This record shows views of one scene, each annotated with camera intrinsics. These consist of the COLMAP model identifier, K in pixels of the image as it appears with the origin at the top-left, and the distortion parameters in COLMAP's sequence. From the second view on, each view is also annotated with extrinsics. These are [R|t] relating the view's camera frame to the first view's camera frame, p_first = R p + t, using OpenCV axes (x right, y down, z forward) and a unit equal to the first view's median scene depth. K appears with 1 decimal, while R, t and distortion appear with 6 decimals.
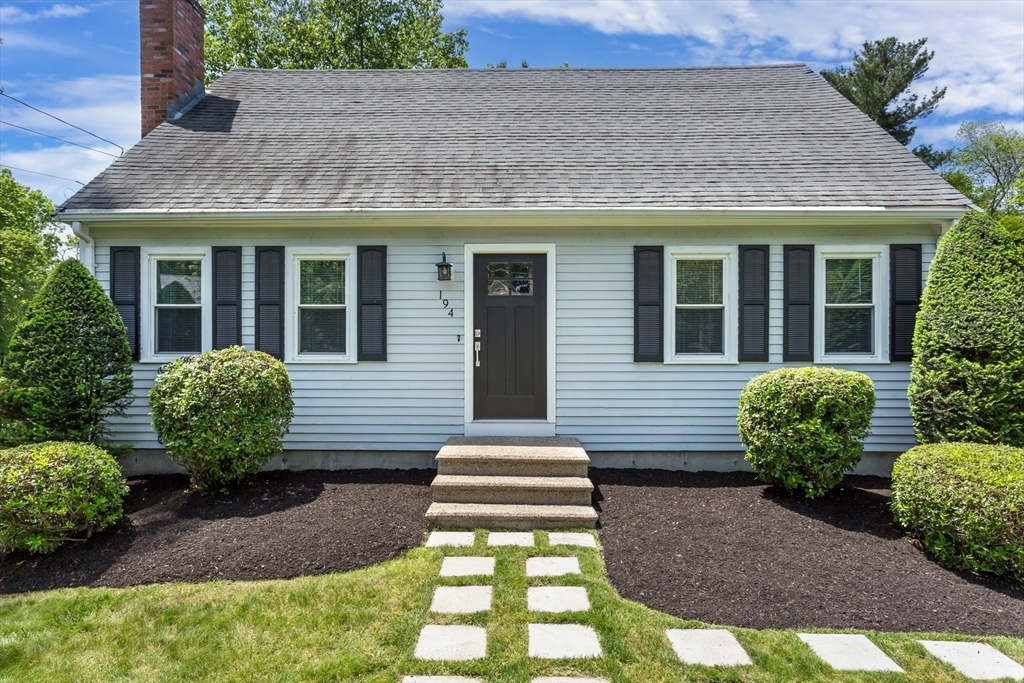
lens RADIAL K [[577.5, 0, 511.2], [0, 577.5, 349.6], [0, 0, 1]] dist [0.004881, 0.000256]
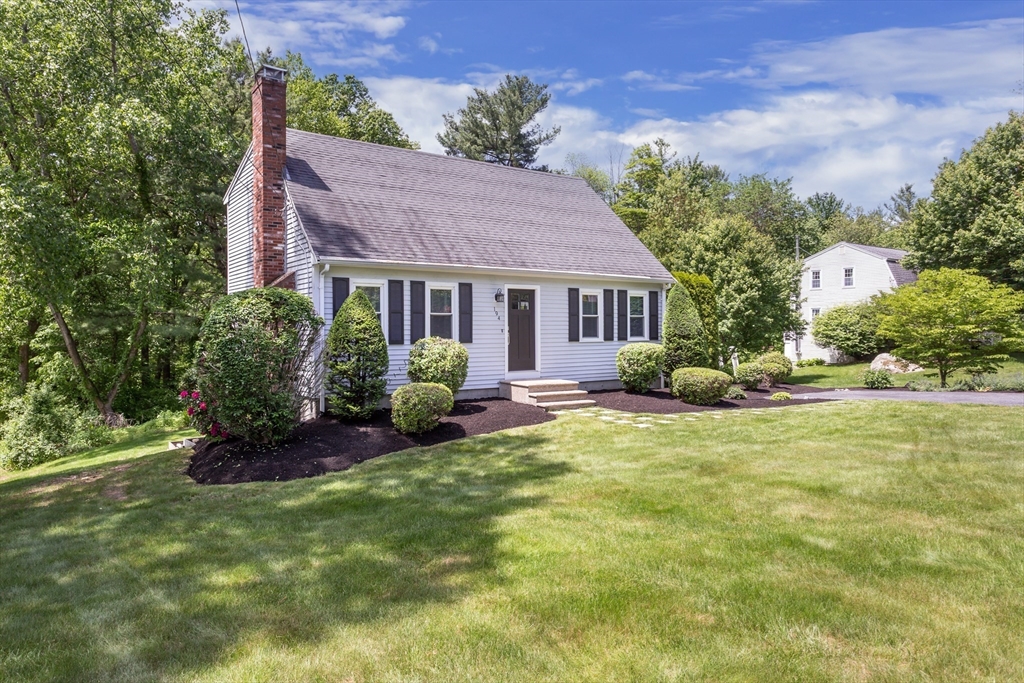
lens RADIAL K [[712.5, 0, 512.3], [0, 712.5, 337.2], [0, 0, 1]] dist [-0.004789, -0.000275]
pose [[0.792731, -0.009275, 0.609501, -1.568315], [0.002745, 0.999928, 0.011646, -0.027098], [-0.609566, -0.007559, 0.792700, -0.974359]]
